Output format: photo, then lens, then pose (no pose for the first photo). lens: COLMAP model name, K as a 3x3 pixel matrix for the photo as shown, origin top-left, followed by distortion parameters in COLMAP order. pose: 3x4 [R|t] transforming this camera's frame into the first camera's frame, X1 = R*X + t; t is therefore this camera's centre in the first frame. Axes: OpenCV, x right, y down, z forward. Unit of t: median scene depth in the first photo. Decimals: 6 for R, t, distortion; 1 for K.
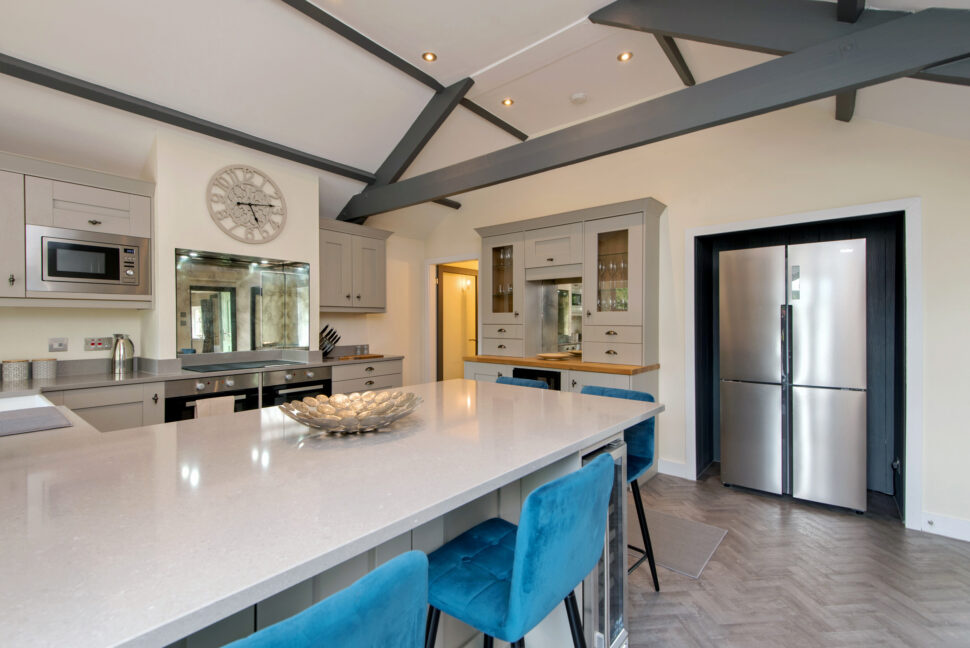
lens RADIAL K [[421.8, 0, 474.3], [0, 421.8, 325.3], [0, 0, 1]] dist [0.000061, -0.000571]
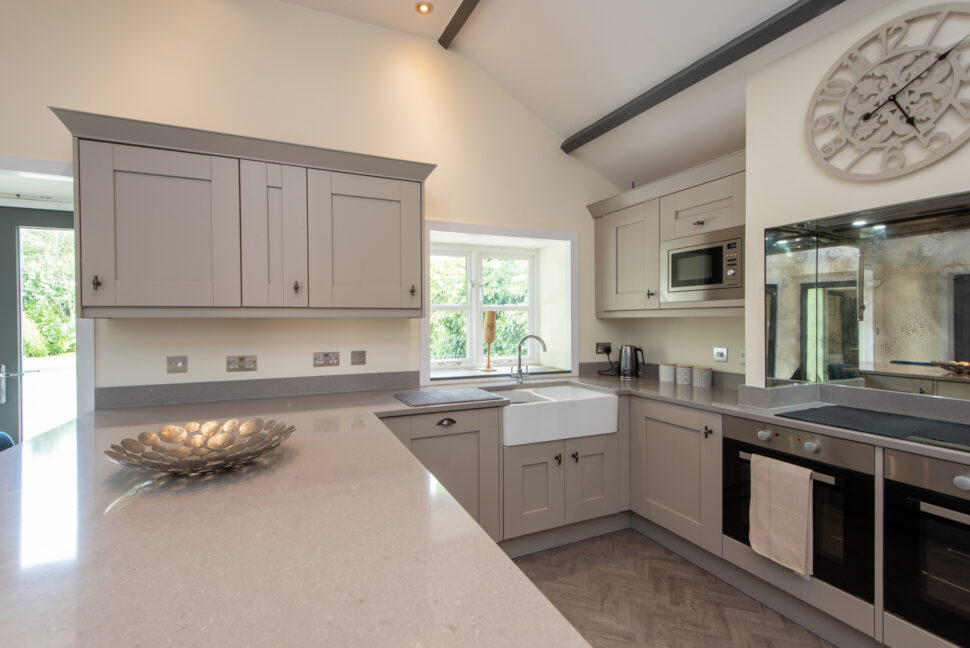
lens RADIAL K [[435.7, 0, 467.1], [0, 435.7, 322.7], [0, 0, 1]] dist [-0.000483, -0.000716]
pose [[-0.428177, 0.011068, -0.903627, 0.138914], [-0.004999, 0.999881, 0.014616, -0.033283], [0.903681, 0.010776, -0.428070, 0.784899]]
